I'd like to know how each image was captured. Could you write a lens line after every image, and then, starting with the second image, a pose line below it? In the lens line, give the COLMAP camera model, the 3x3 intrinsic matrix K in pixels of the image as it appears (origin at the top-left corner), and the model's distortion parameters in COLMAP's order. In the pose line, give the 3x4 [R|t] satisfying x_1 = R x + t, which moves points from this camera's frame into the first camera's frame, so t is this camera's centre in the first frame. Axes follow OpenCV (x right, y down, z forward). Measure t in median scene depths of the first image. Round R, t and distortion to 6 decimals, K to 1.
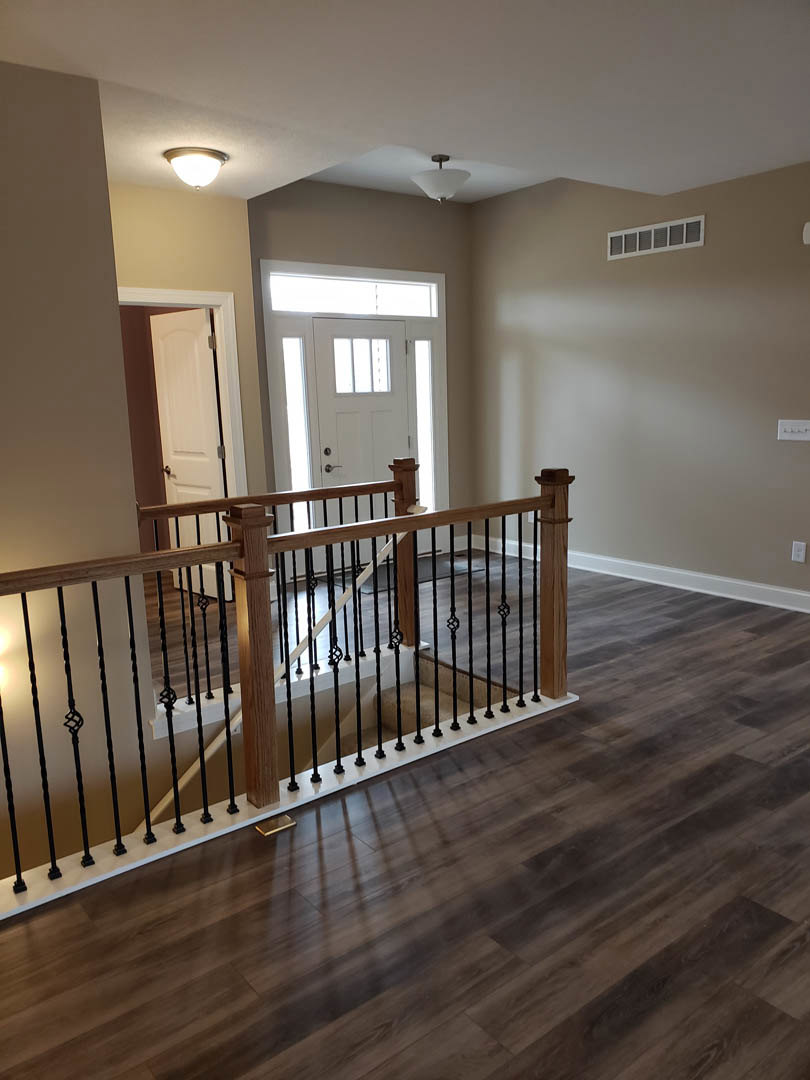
lens RADIAL K [[841.5, 0, 414.0], [0, 841.5, 545.4], [0, 0, 1]] dist [0.033726, -0.016634]
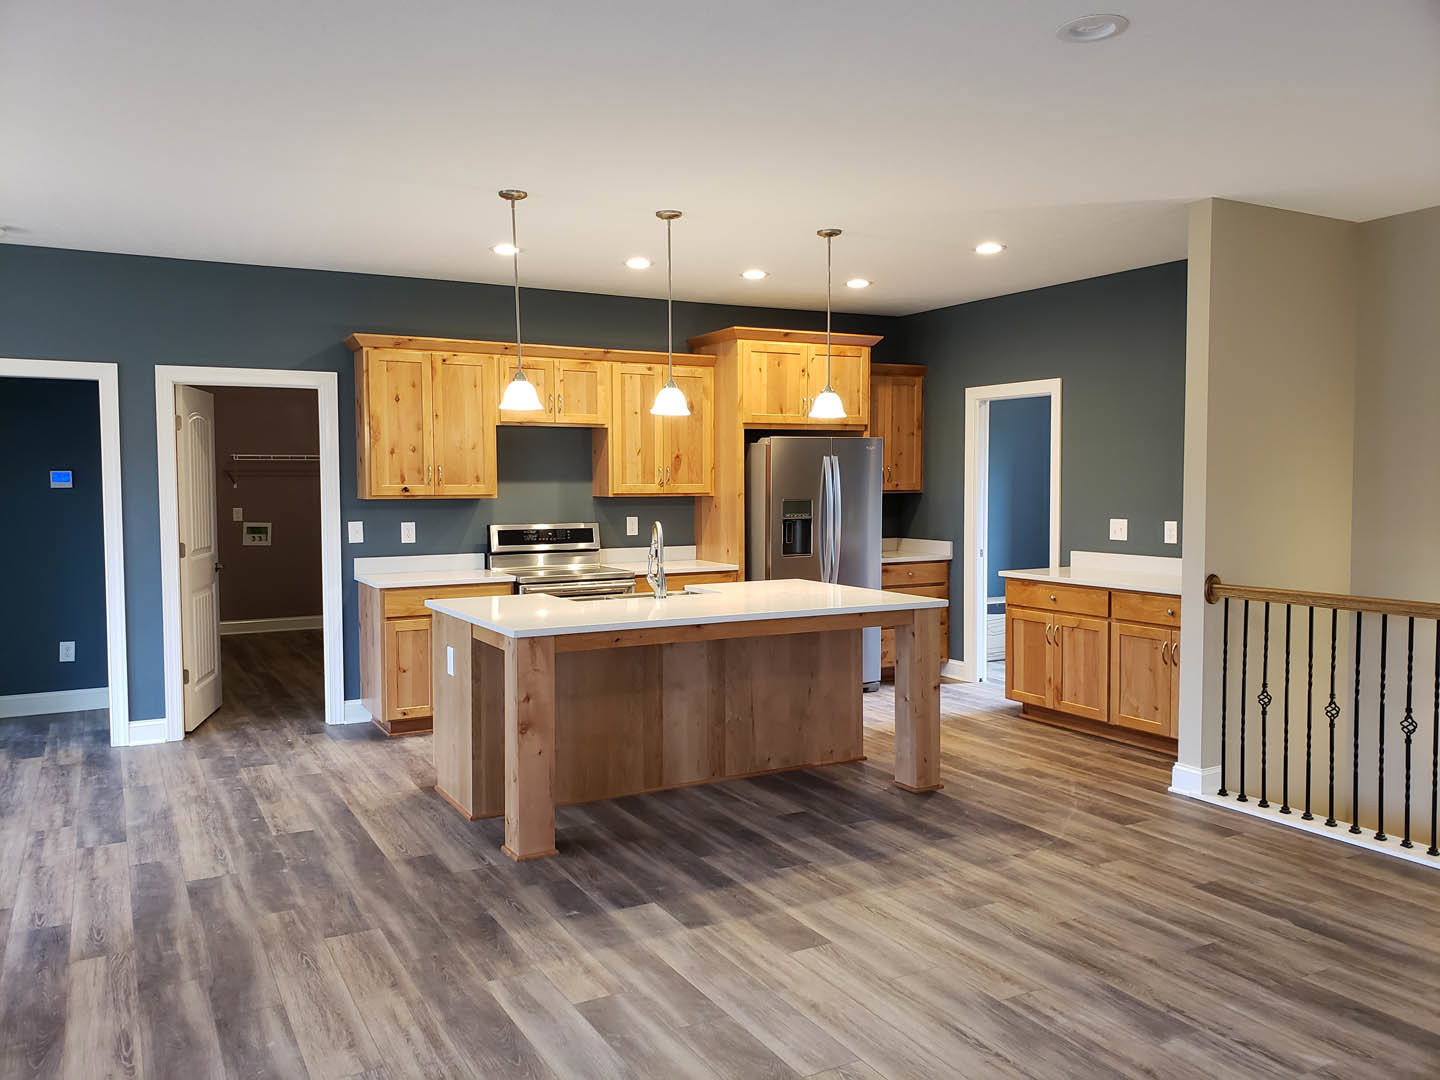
lens RADIAL K [[1122.0, 0, 719.0], [0, 1122.0, 513.3], [0, 0, 1]] dist [0.033726, -0.016634]
pose [[-0.168065, 0.058737, -0.984024, 0.895106], [-0.172134, 0.981138, 0.087964, -0.049908], [0.970631, 0.184168, -0.154784, 0.119465]]
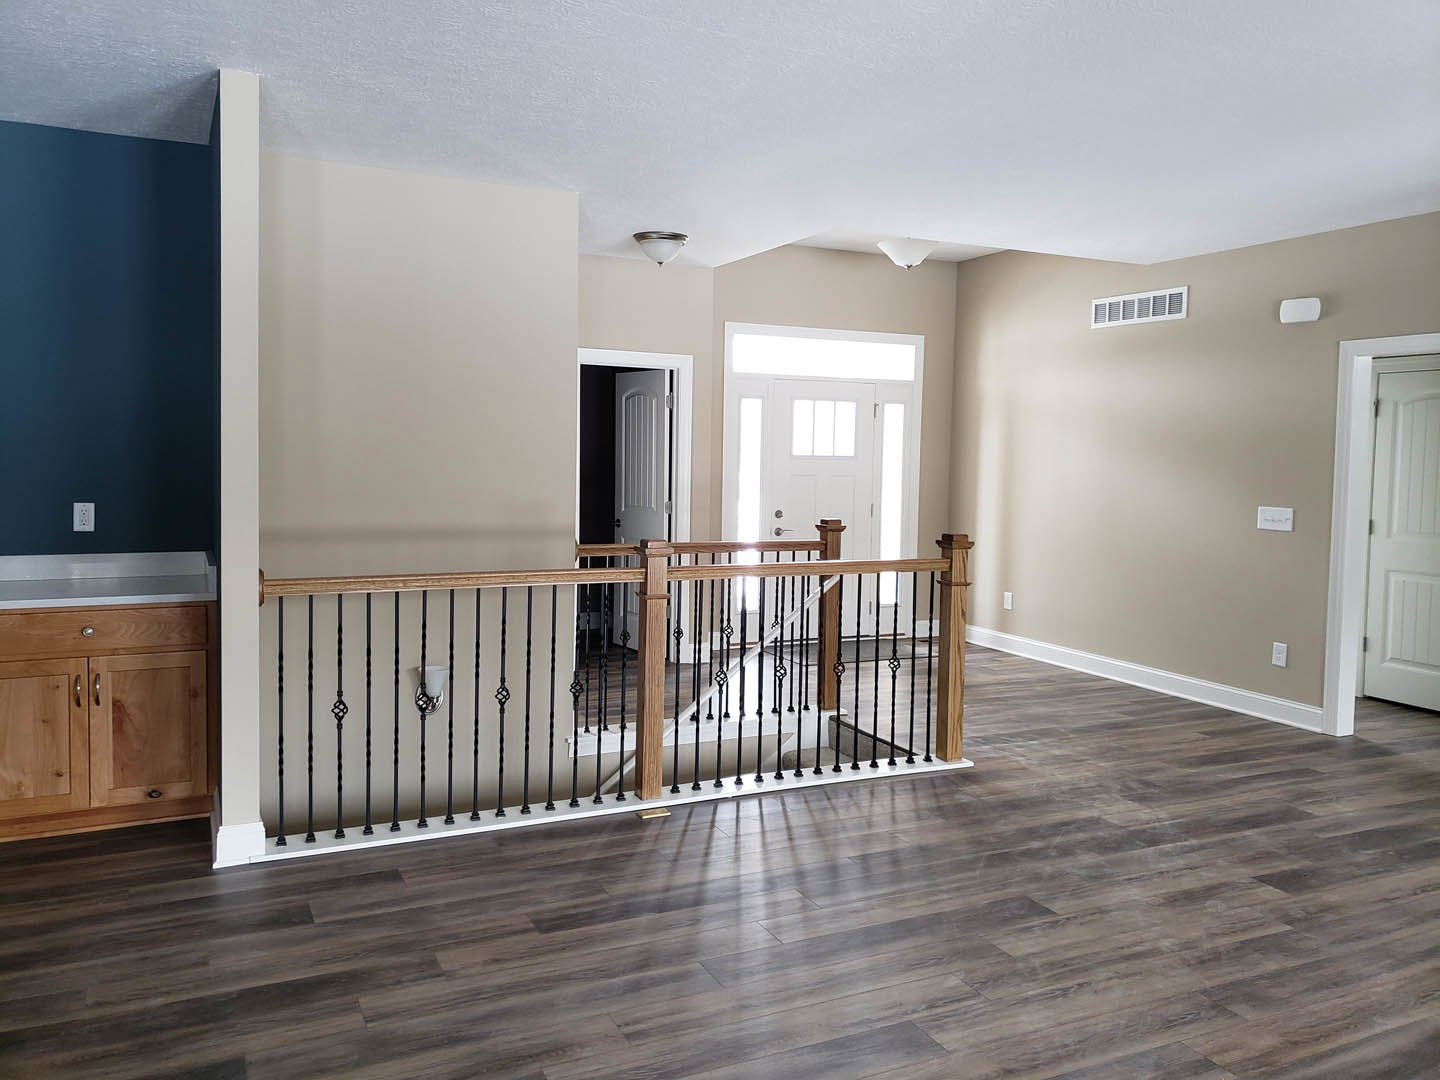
lens RADIAL K [[1122.0, 0, 719.0], [0, 1122.0, 513.3], [0, 0, 1]] dist [0.033726, -0.016634]
pose [[0.974179, 0.057619, -0.218301, 0.167248], [-0.085390, 0.989096, -0.119992, 0.069079], [0.209007, 0.135534, 0.968476, -0.377036]]
